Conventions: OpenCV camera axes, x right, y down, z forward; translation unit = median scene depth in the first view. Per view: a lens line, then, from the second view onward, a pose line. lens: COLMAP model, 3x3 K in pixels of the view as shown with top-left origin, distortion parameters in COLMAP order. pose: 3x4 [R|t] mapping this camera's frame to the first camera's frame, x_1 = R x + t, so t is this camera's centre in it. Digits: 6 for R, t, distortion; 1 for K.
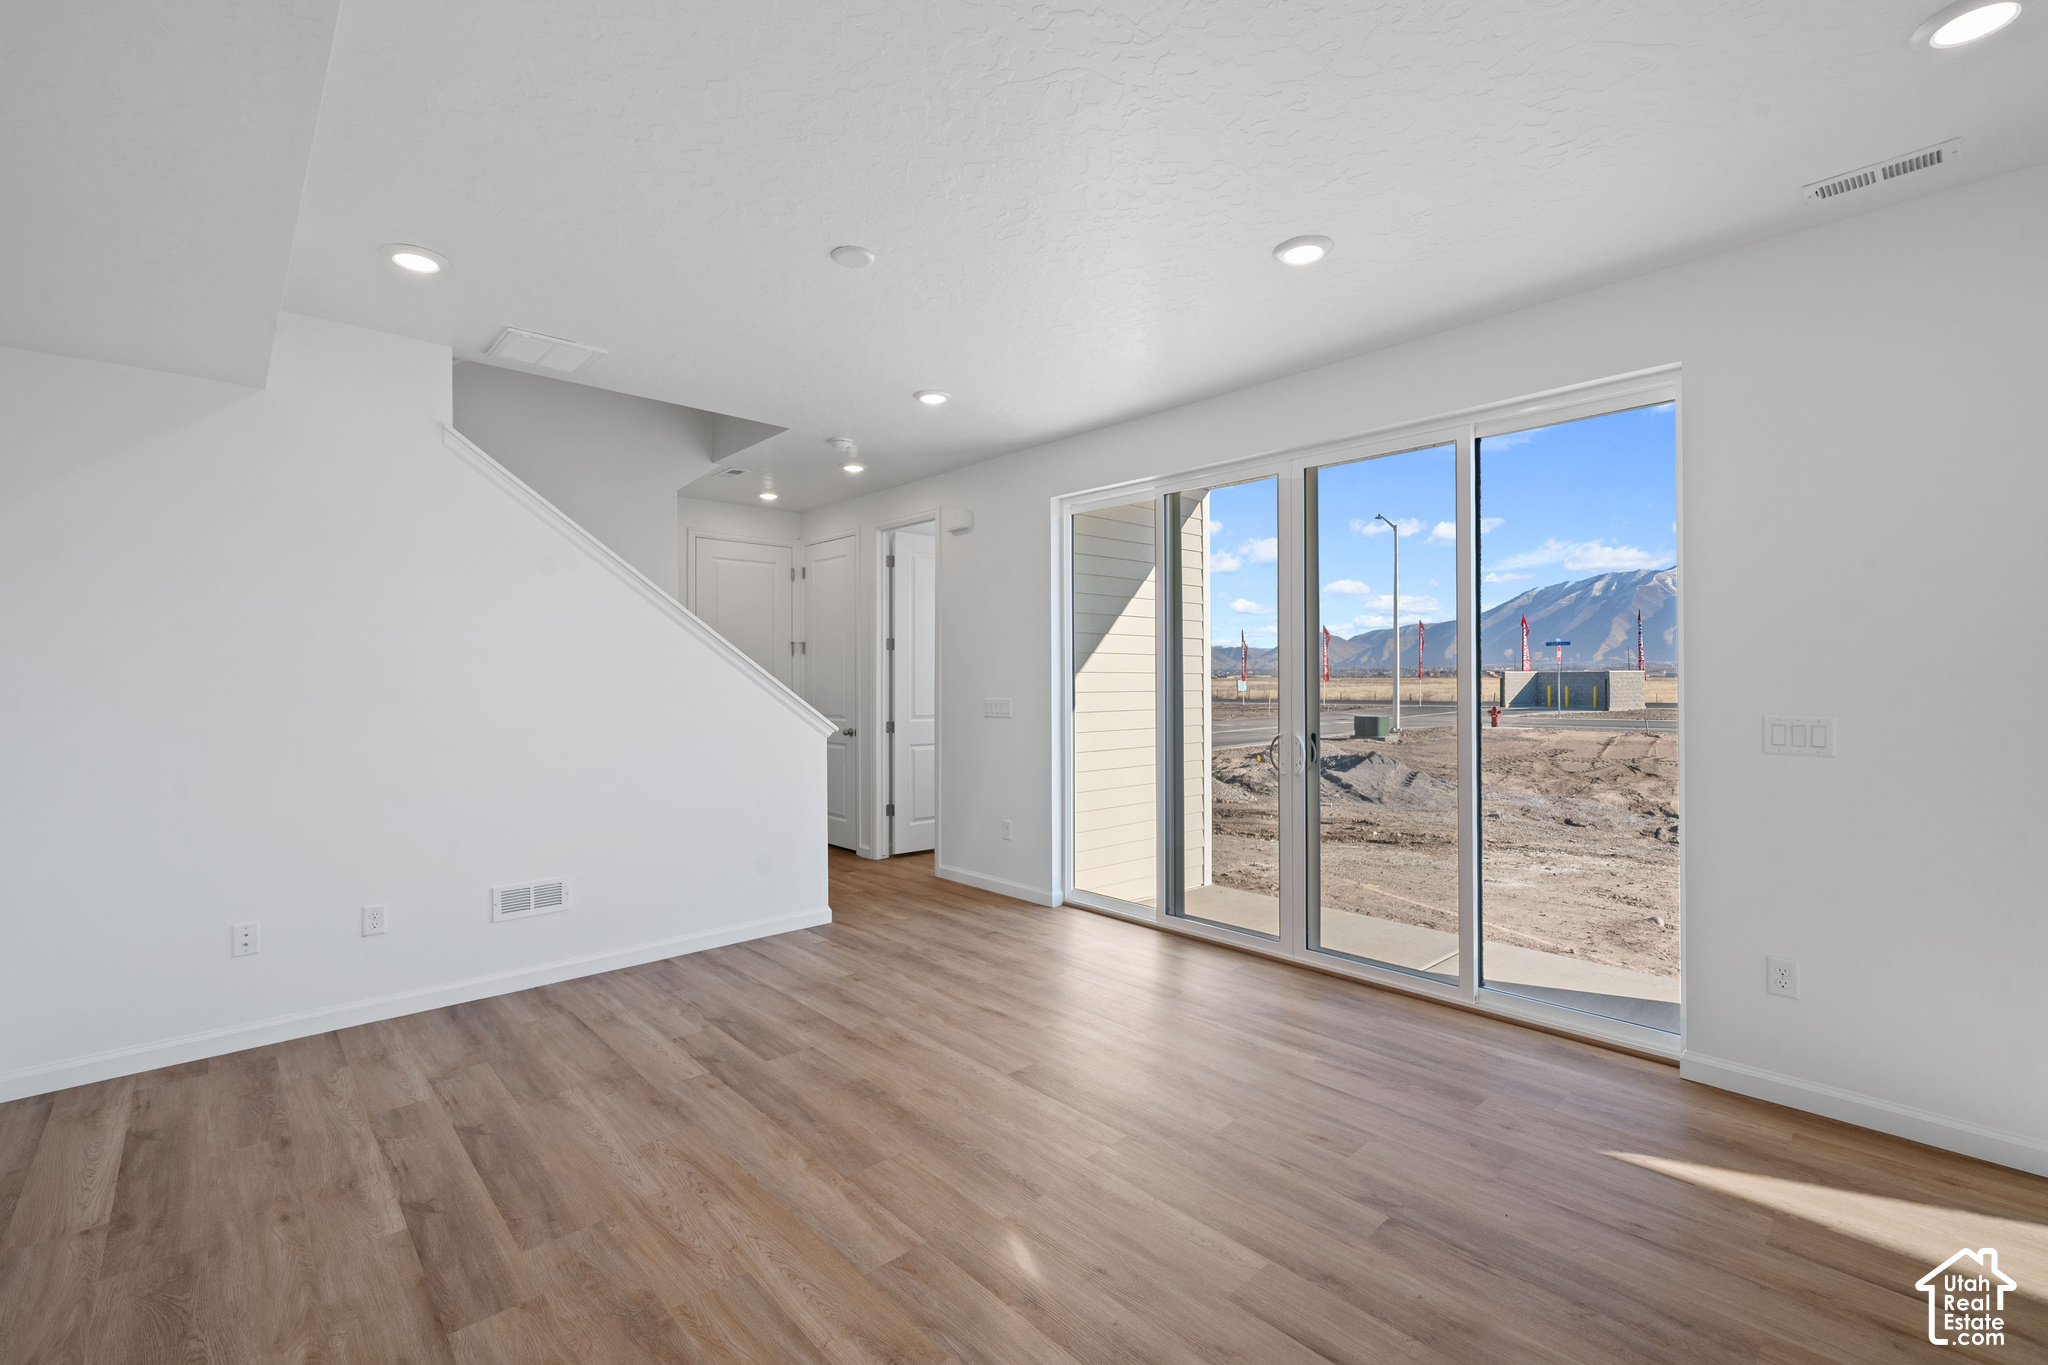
lens RADIAL K [[865.4, 0, 1018.4], [0, 865.4, 675.3], [0, 0, 1]] dist [0.001488, -0.000286]
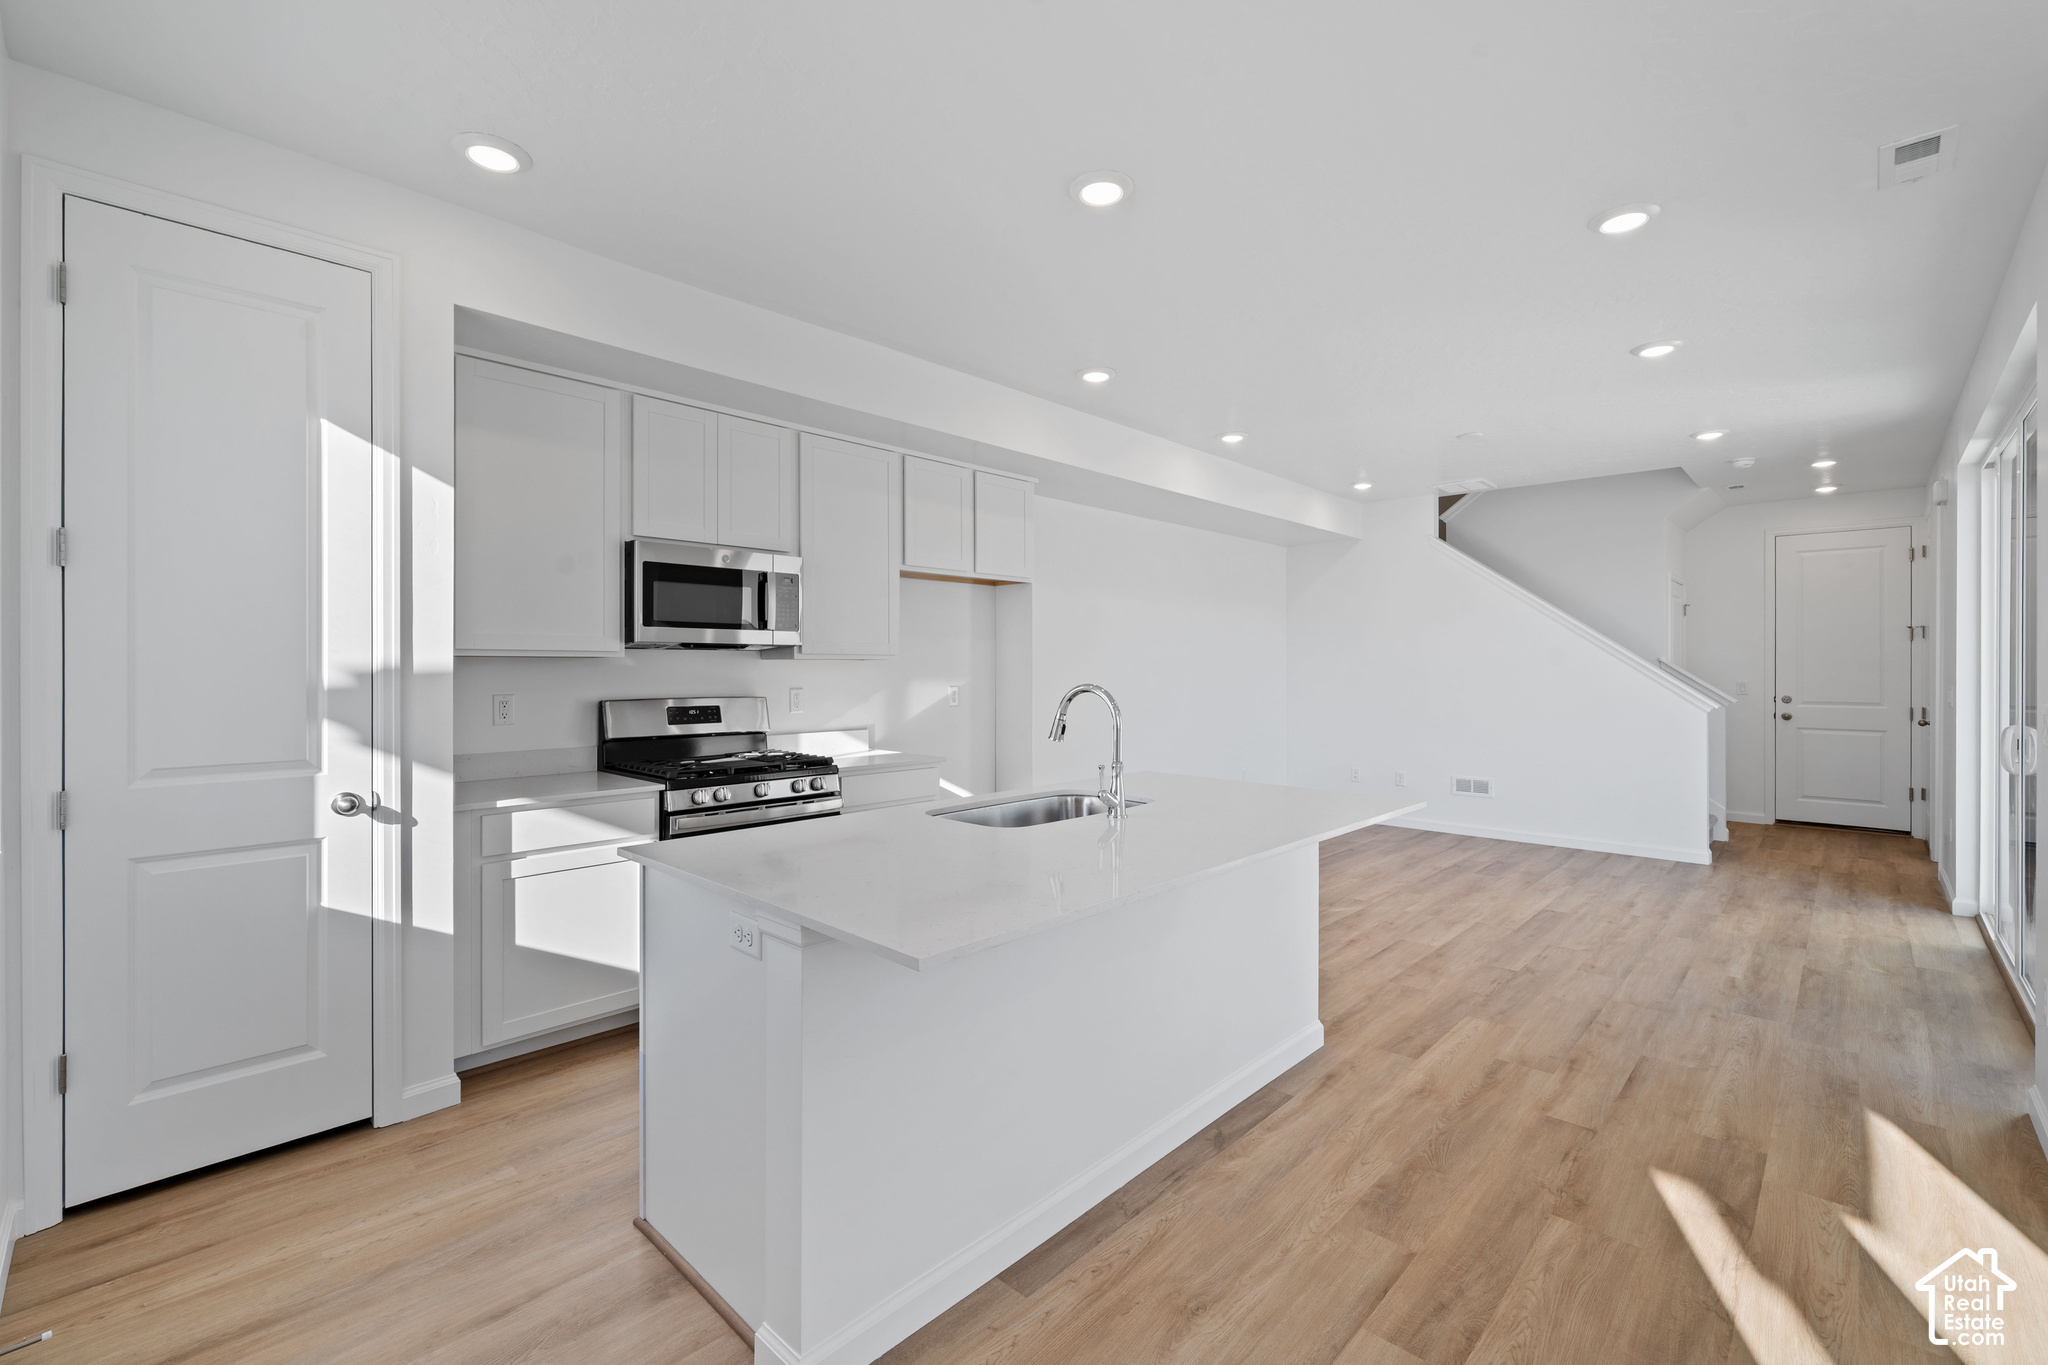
lens RADIAL K [[877.7, 0, 1000.6], [0, 877.7, 669.0], [0, 0, 1]] dist [-0.003922, 0.000096]
pose [[0.050440, 0.004395, -0.998717, 1.526269], [0.004068, 0.999981, 0.004606, -0.000285], [0.998719, -0.004295, 0.050421, -0.096134]]
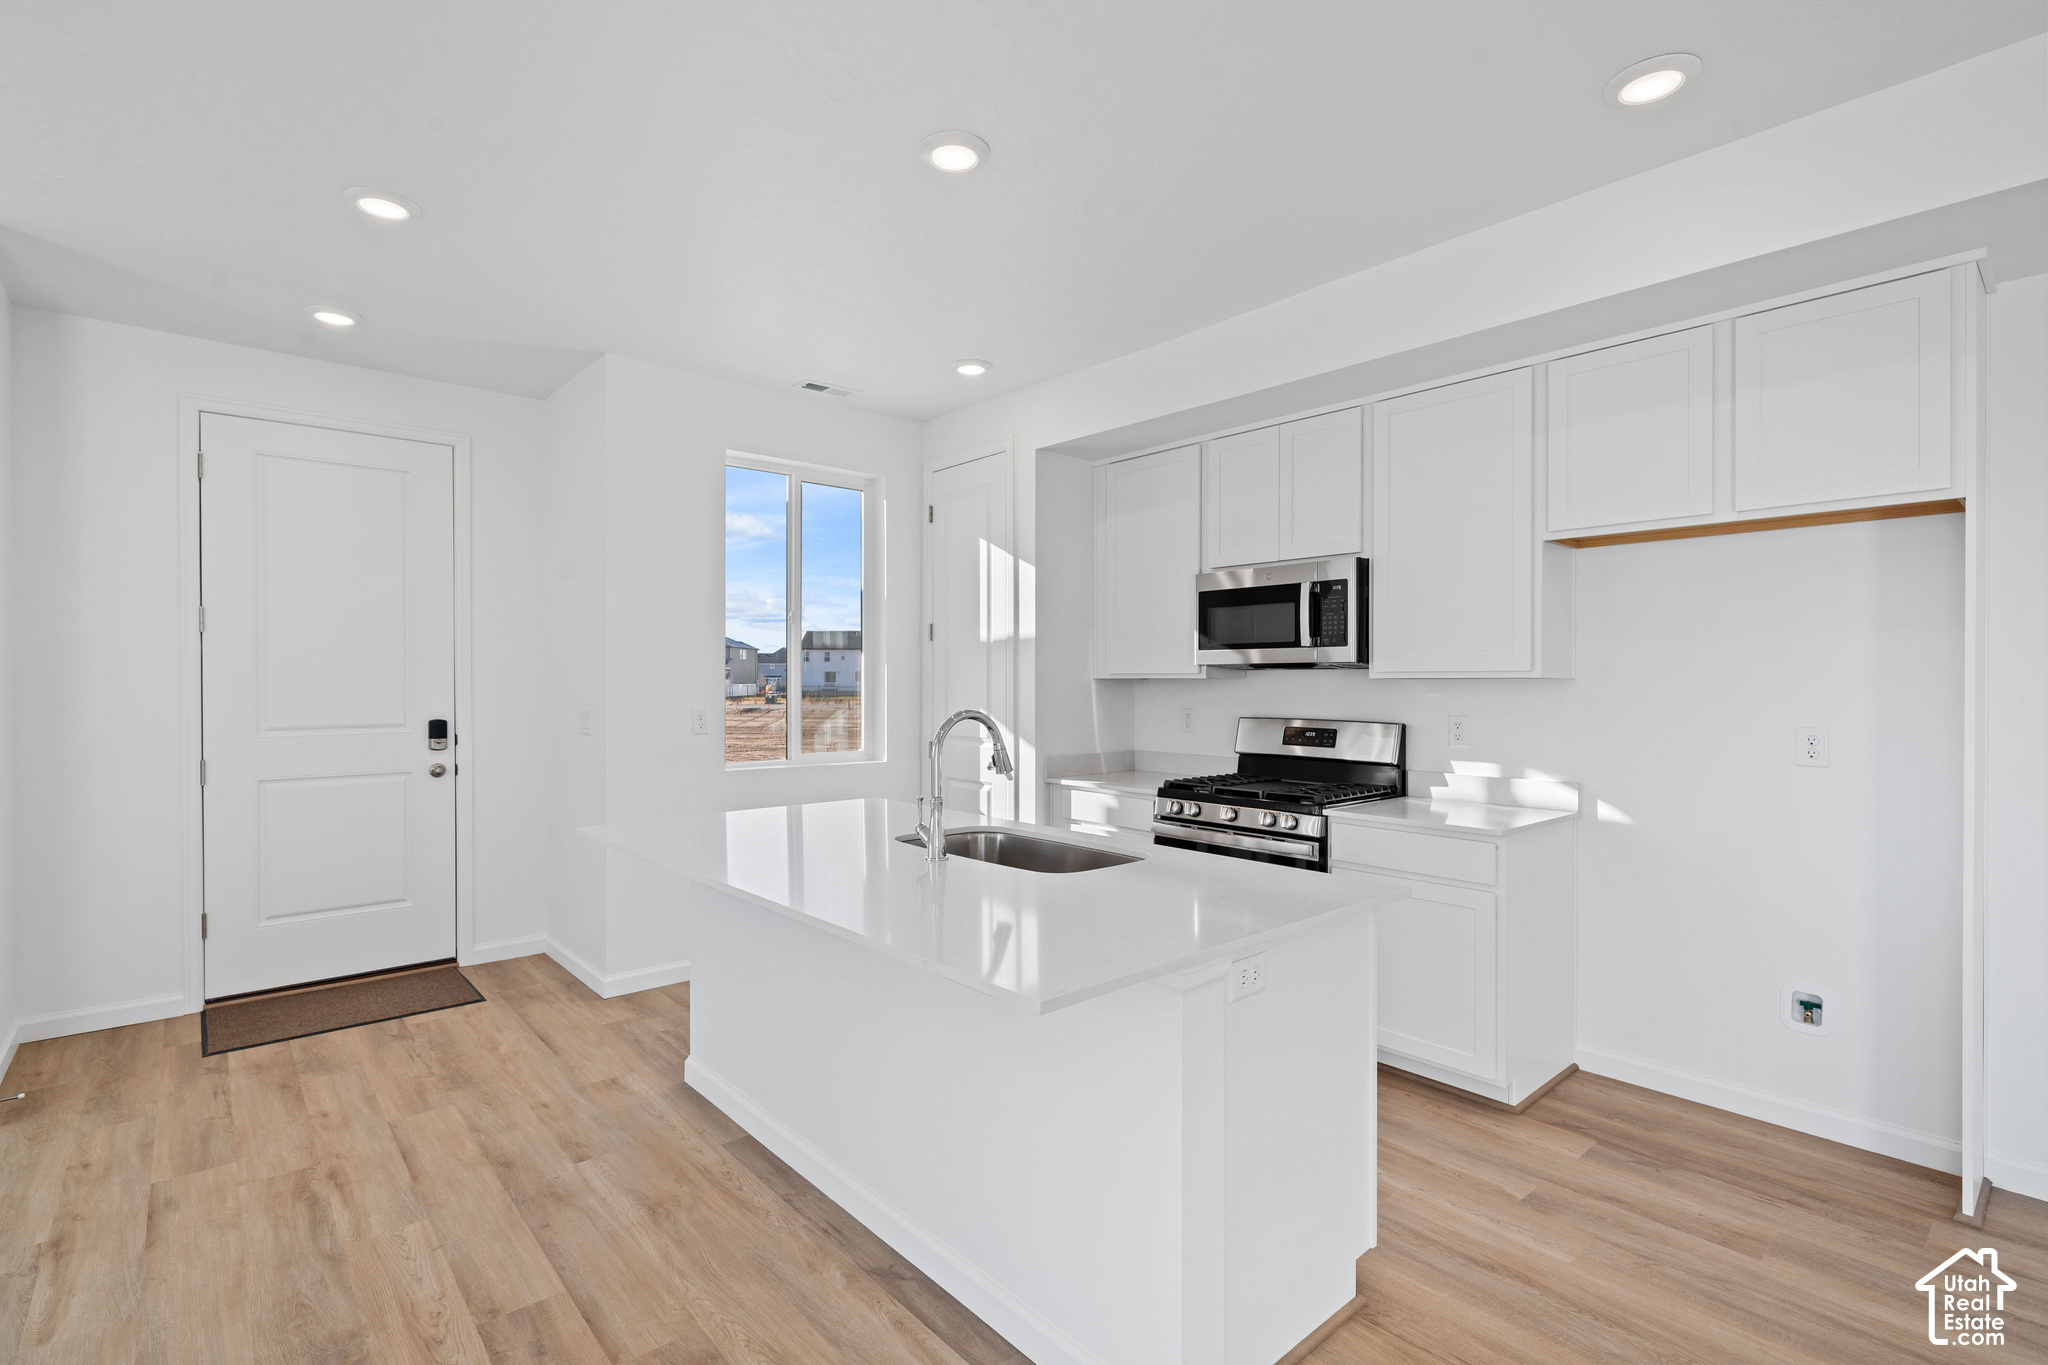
lens RADIAL K [[948.9, 0, 1024.0], [0, 948.9, 682.5], [0, 0, 1]] dist [0.001876, 0.000529]
pose [[-0.999748, 0.003063, 0.022218, 0.609320], [0.003072, 0.999995, 0.000344, -0.007765], [-0.022217, 0.000412, -0.999753, 0.859964]]
